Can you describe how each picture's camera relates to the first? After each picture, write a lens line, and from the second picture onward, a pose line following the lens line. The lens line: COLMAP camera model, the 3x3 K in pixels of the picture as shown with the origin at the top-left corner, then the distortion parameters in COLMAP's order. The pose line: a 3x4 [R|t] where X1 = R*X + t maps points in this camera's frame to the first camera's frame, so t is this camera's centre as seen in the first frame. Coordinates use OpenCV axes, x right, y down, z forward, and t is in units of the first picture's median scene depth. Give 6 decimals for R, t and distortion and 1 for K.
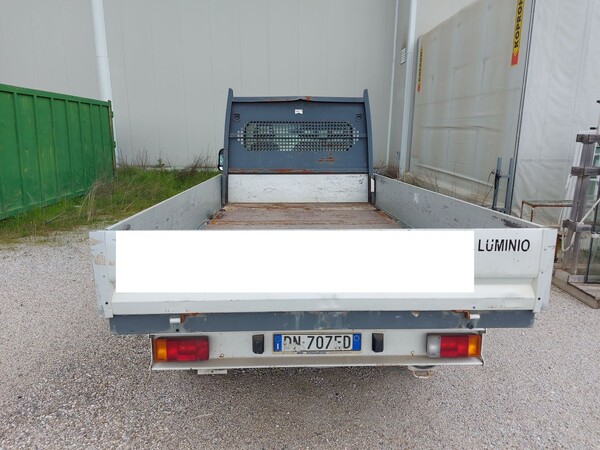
lens RADIAL K [[432.3, 0, 304.7], [0, 432.3, 227.7], [0, 0, 1]] dist [0.075566, -0.085712]
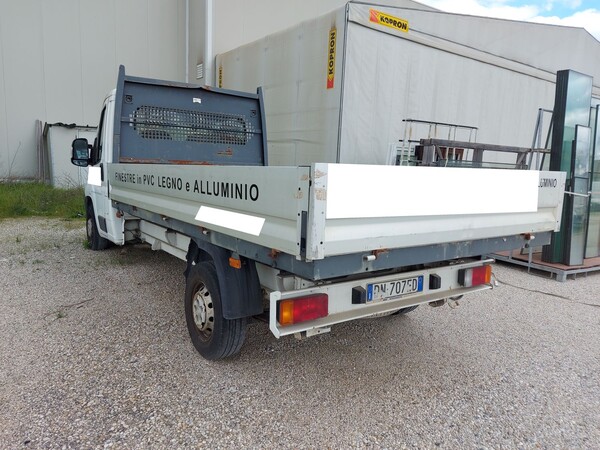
lens RADIAL K [[432.3, 0, 304.7], [0, 432.3, 227.7], [0, 0, 1]] dist [0.075566, -0.085712]
pose [[0.837247, -0.050047, 0.544529, -0.602498], [0.080736, 0.996203, -0.032577, 0.103594], [-0.540832, 0.071238, 0.838109, 0.156182]]
